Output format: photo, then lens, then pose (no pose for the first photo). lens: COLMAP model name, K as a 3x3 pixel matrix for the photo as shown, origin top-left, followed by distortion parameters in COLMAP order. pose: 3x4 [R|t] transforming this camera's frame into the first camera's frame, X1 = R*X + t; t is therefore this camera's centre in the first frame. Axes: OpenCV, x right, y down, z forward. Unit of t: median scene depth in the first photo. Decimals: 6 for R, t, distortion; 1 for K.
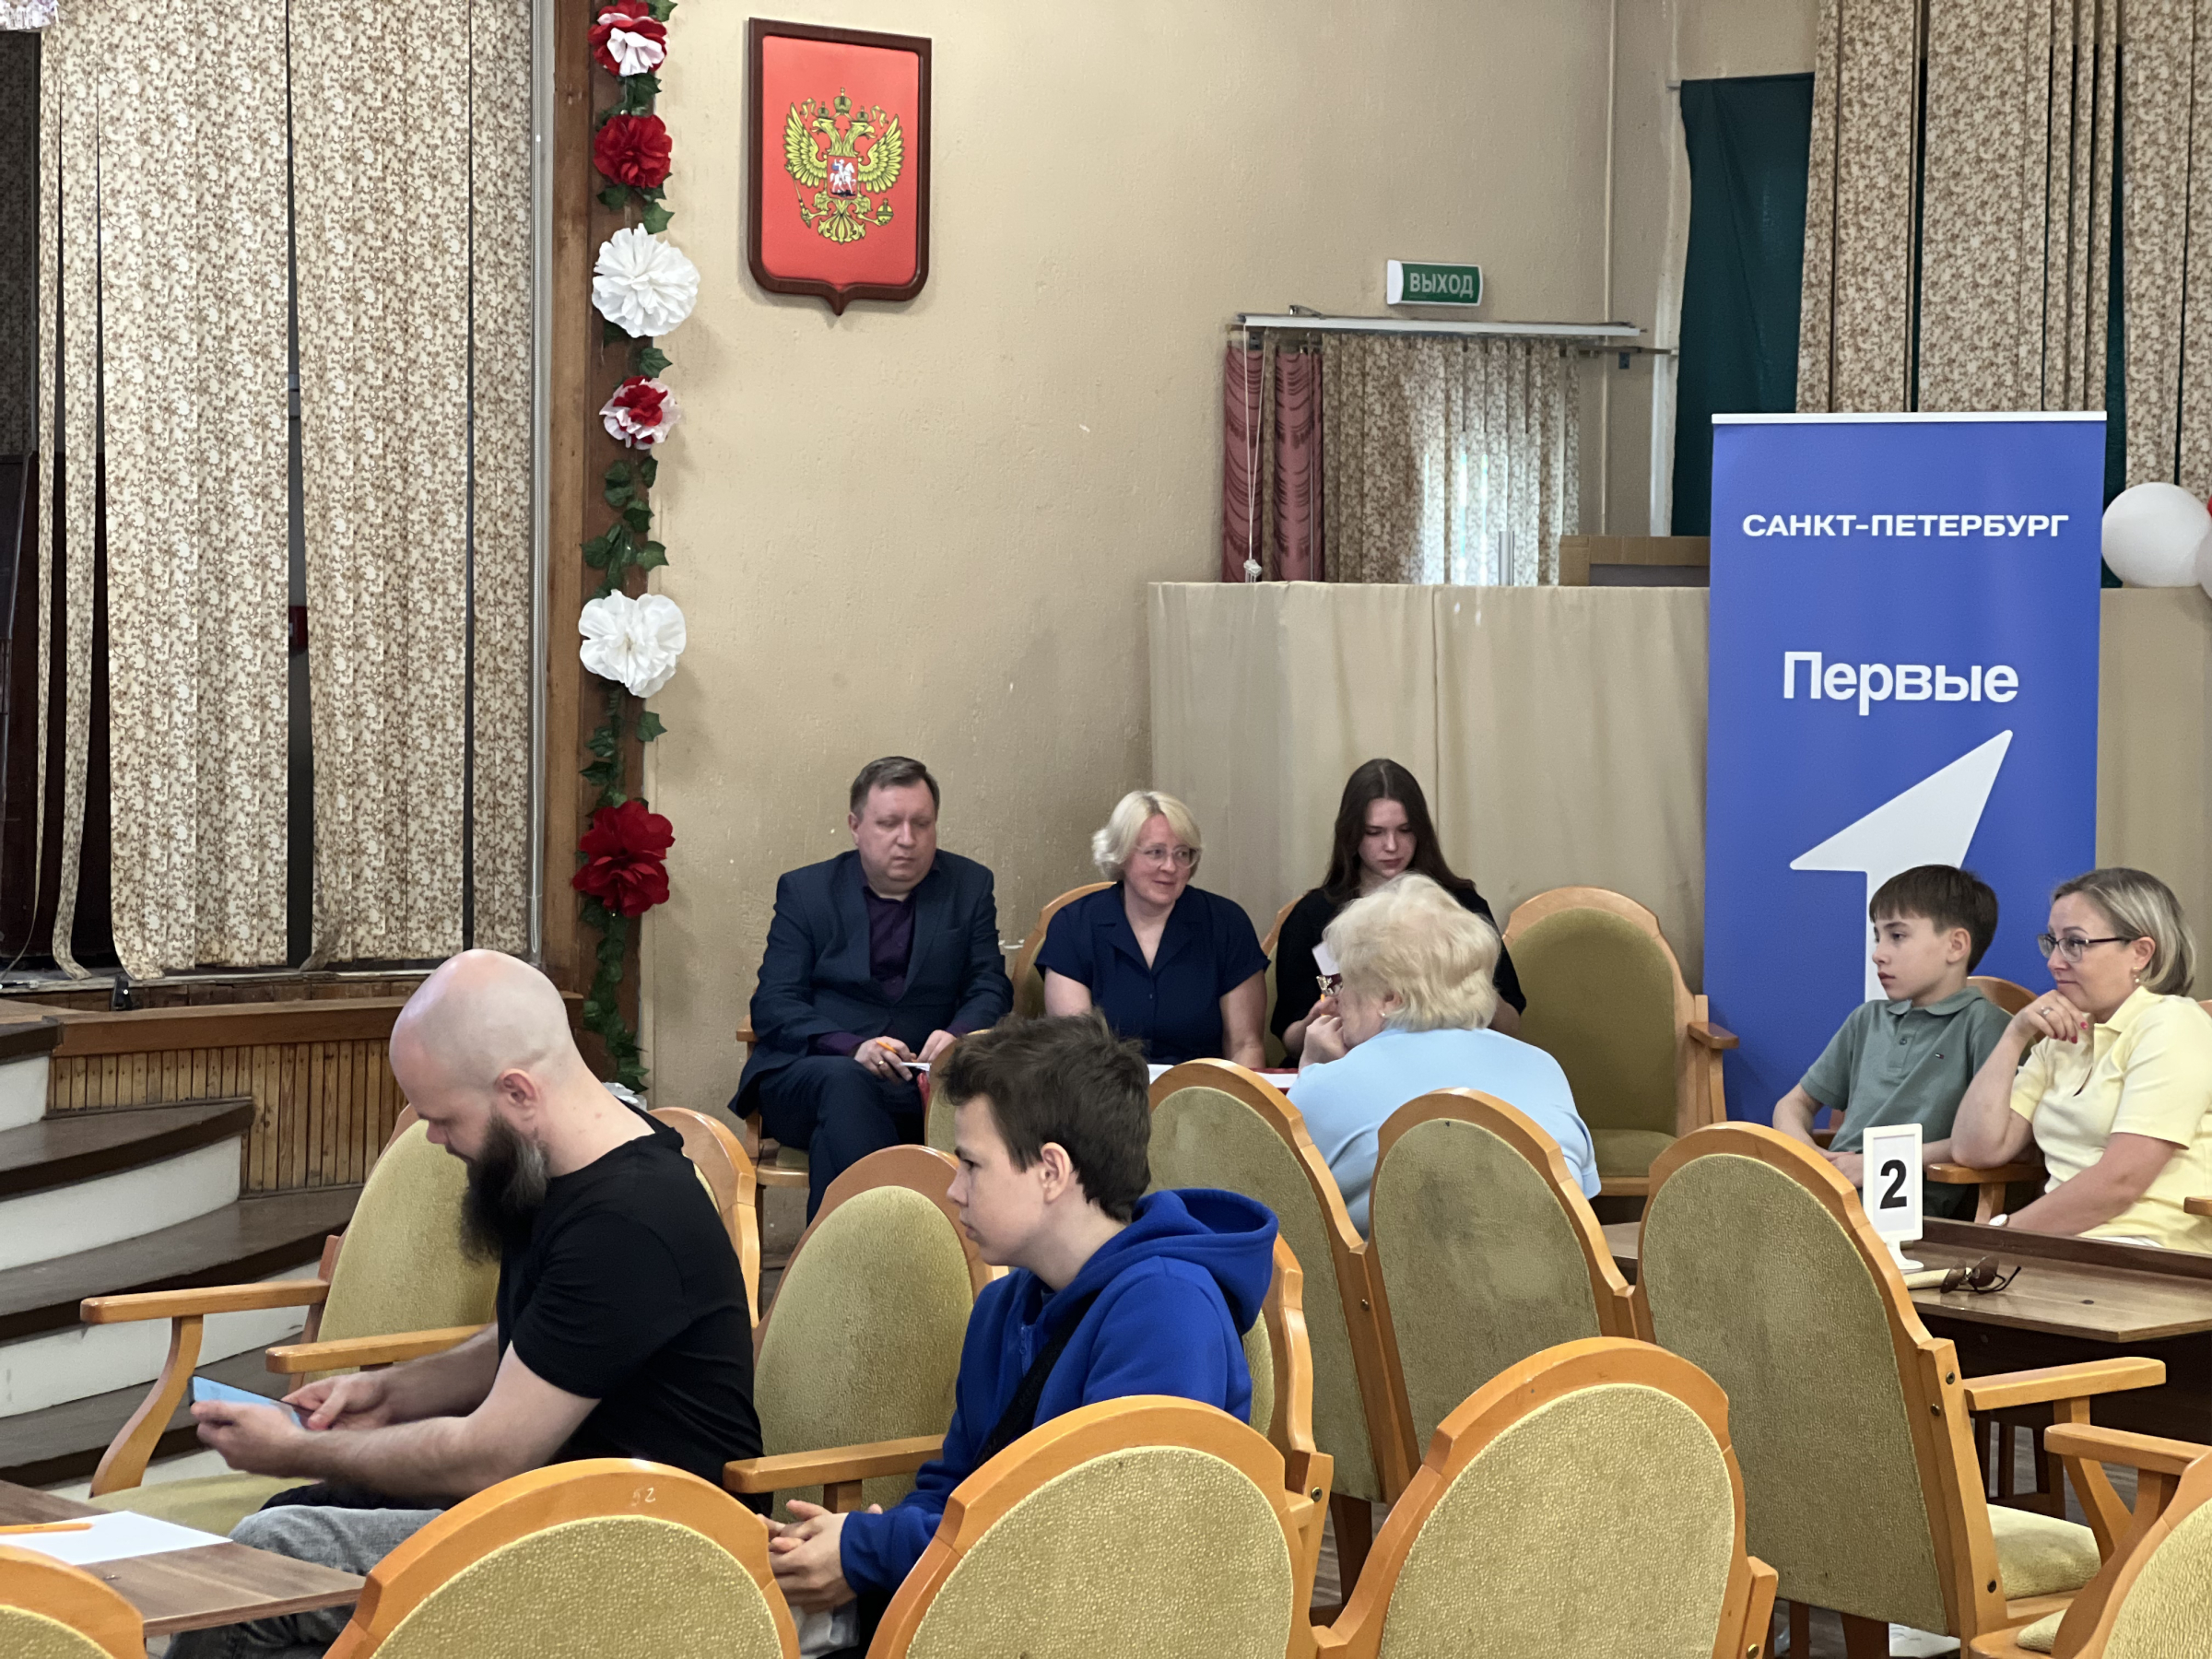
lens RADIAL K [[4961.1, 0, 1090.3], [0, 4961.1, 807.9], [0, 0, 1]] dist [0.452117, 0.000000]
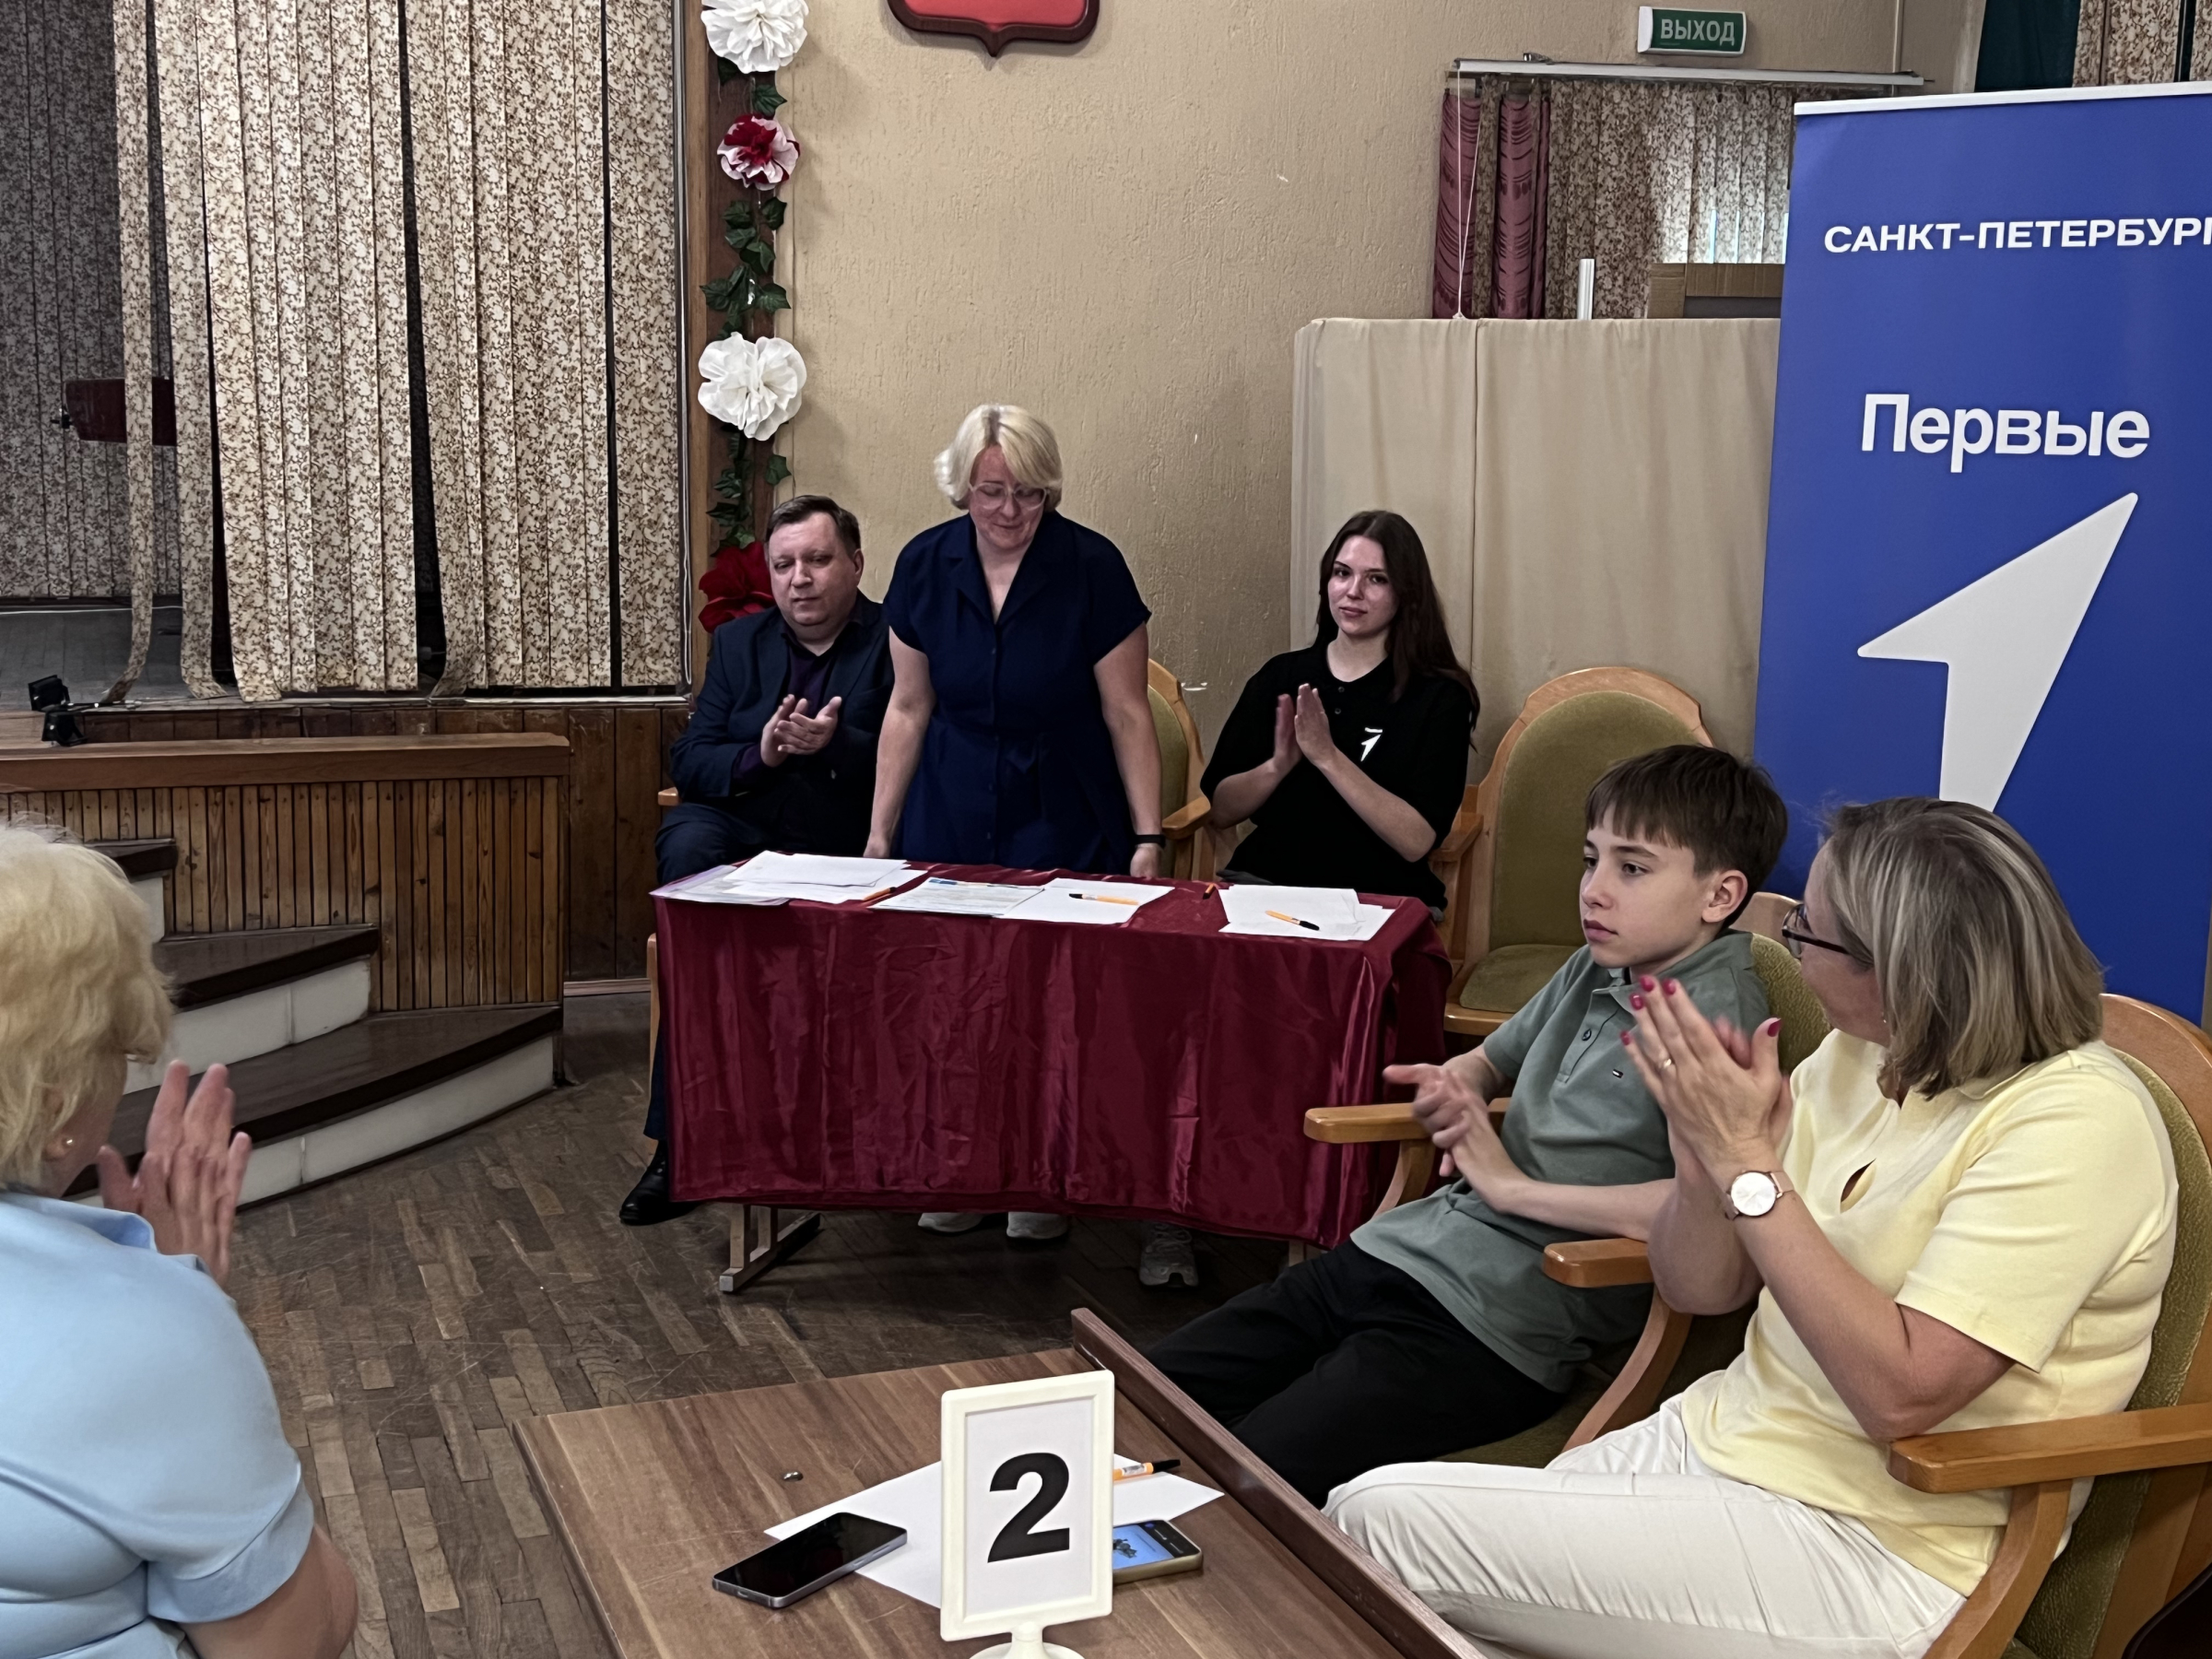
lens RADIAL K [[2680.9, 0, 1119.7], [0, 2680.9, 826.2], [0, 0, 1]] dist [0.085786, 0.000000]
pose [[0.951565, 0.054490, -0.302581, 0.152168], [-0.020250, 0.993140, 0.115164, -0.008648], [0.306781, -0.103459, 0.946140, 0.501118]]
